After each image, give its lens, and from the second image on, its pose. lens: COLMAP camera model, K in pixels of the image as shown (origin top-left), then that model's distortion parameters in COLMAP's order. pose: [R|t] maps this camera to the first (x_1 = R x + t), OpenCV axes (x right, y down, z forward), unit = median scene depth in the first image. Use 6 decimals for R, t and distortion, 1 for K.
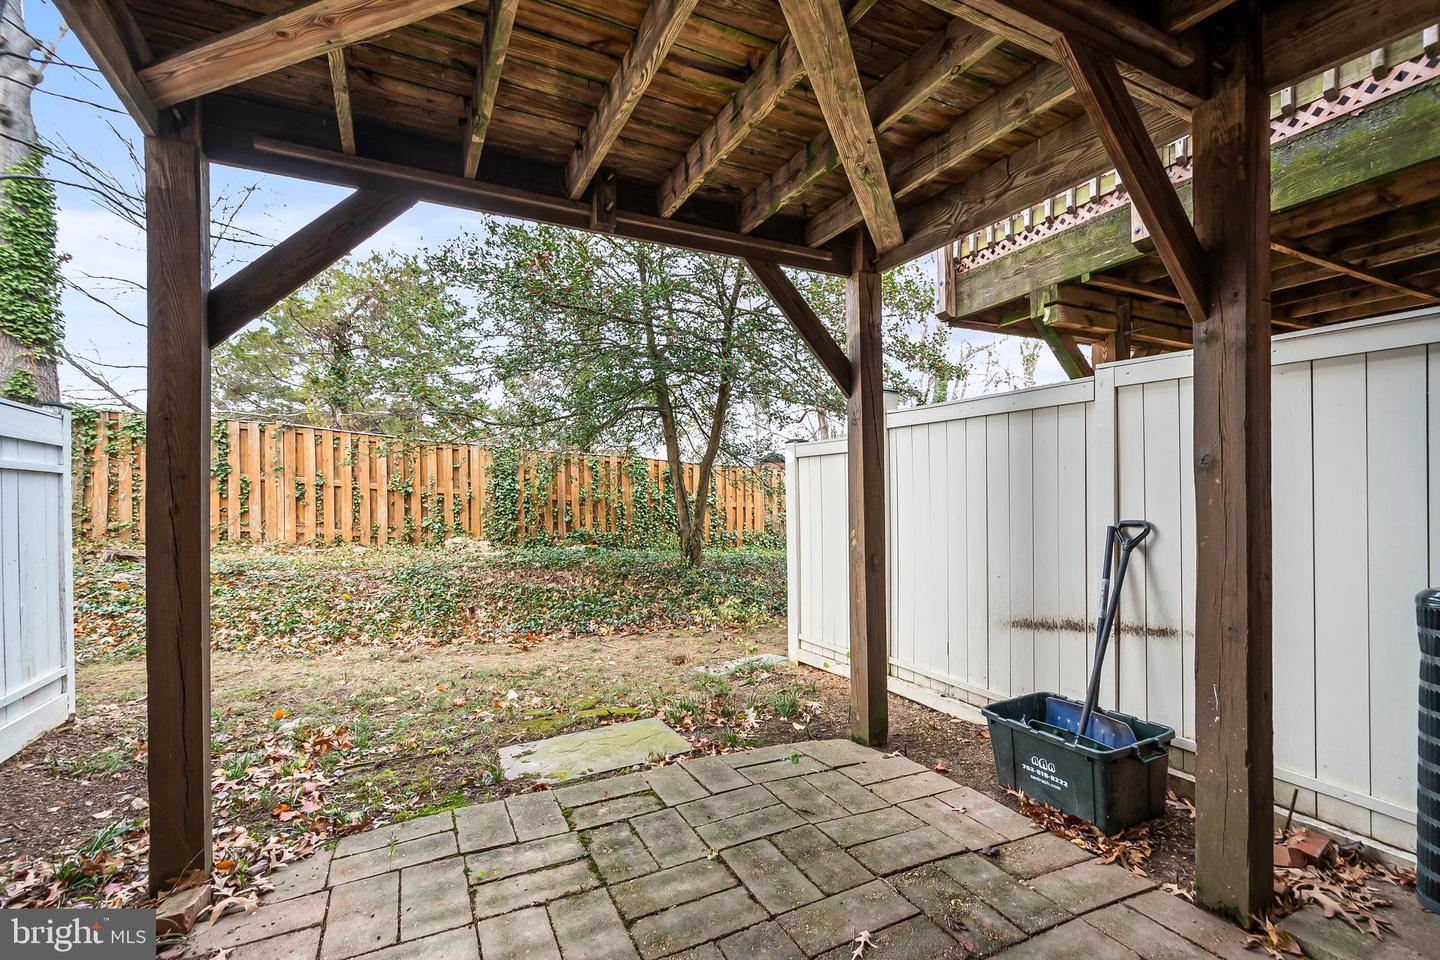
lens RADIAL K [[641.9, 0, 733.1], [0, 641.9, 498.1], [0, 0, 1]] dist [0.010020, 0.000883]
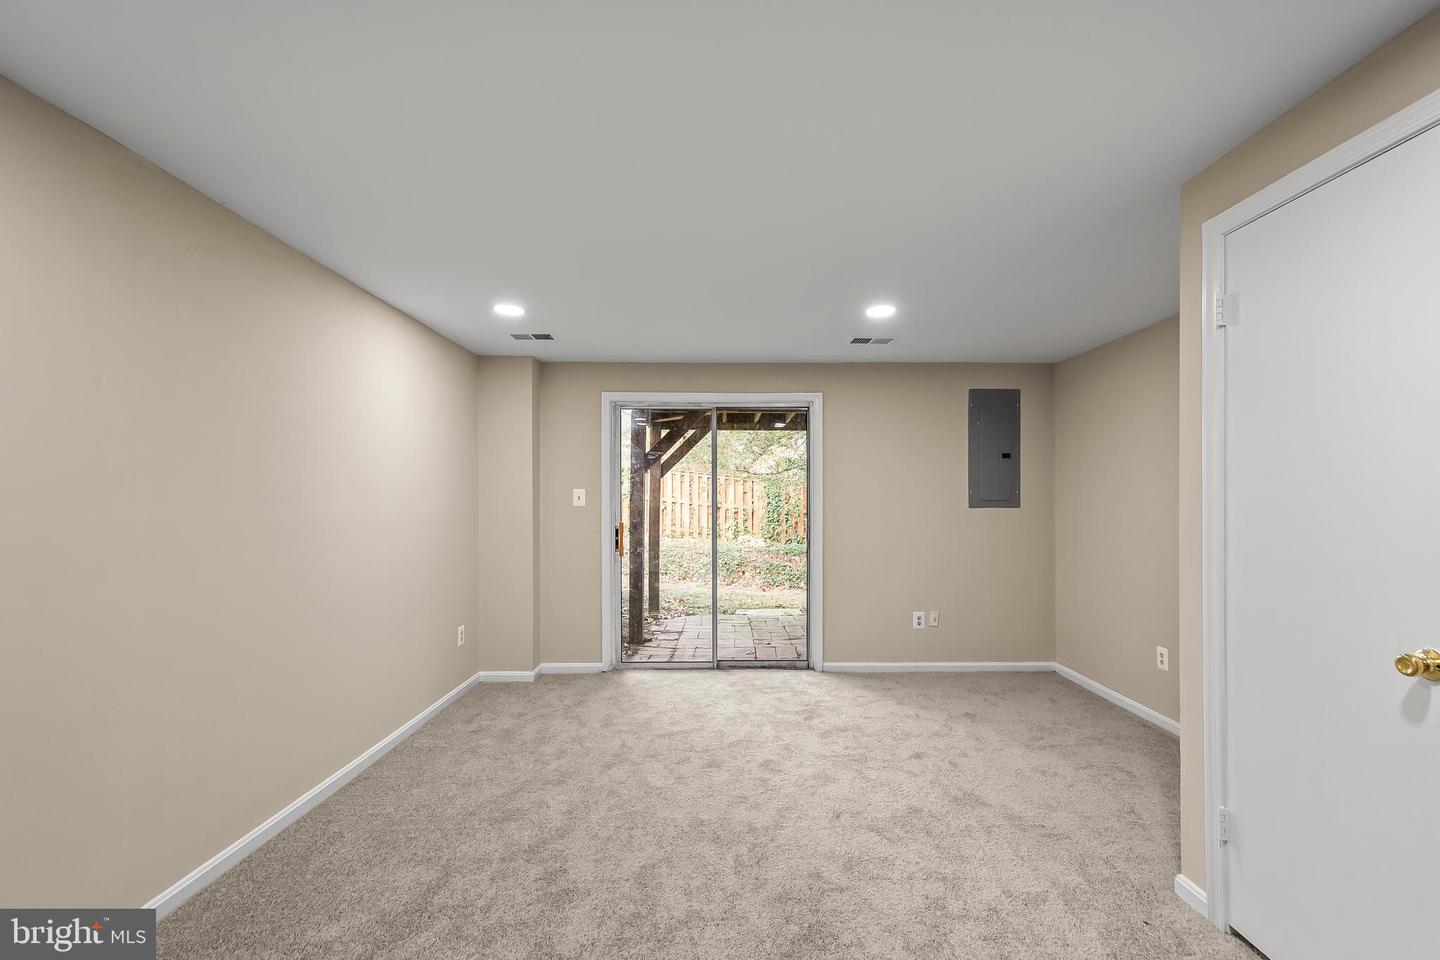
lens RADIAL K [[641.9, 0, 730.7], [0, 641.9, 489.4], [0, 0, 1]] dist [0.010020, 0.000883]
pose [[0.893693, 0.003221, -0.448667, 0.270656], [-0.014739, 0.999645, -0.022182, -0.018742], [0.448437, 0.026437, 0.893423, -0.474046]]
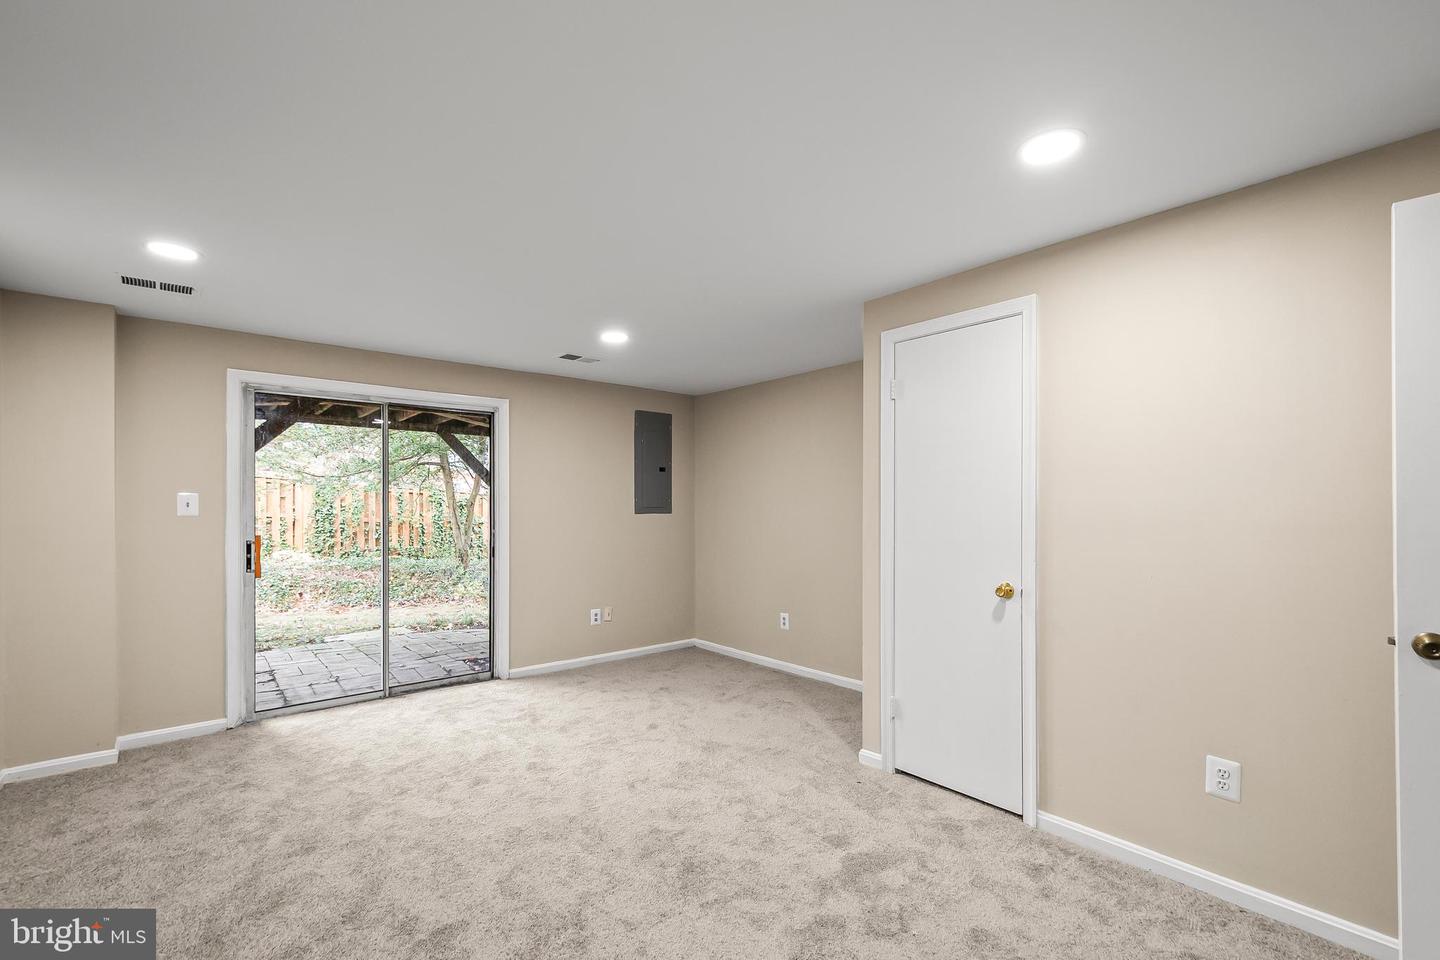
lens RADIAL K [[641.9, 0, 734.5], [0, 641.9, 498.0], [0, 0, 1]] dist [0.010020, 0.000883]
pose [[0.973352, 0.012619, 0.228968, 0.173922], [-0.006635, 0.999616, -0.026888, -0.017602], [-0.229219, 0.024652, 0.973063, -0.517717]]
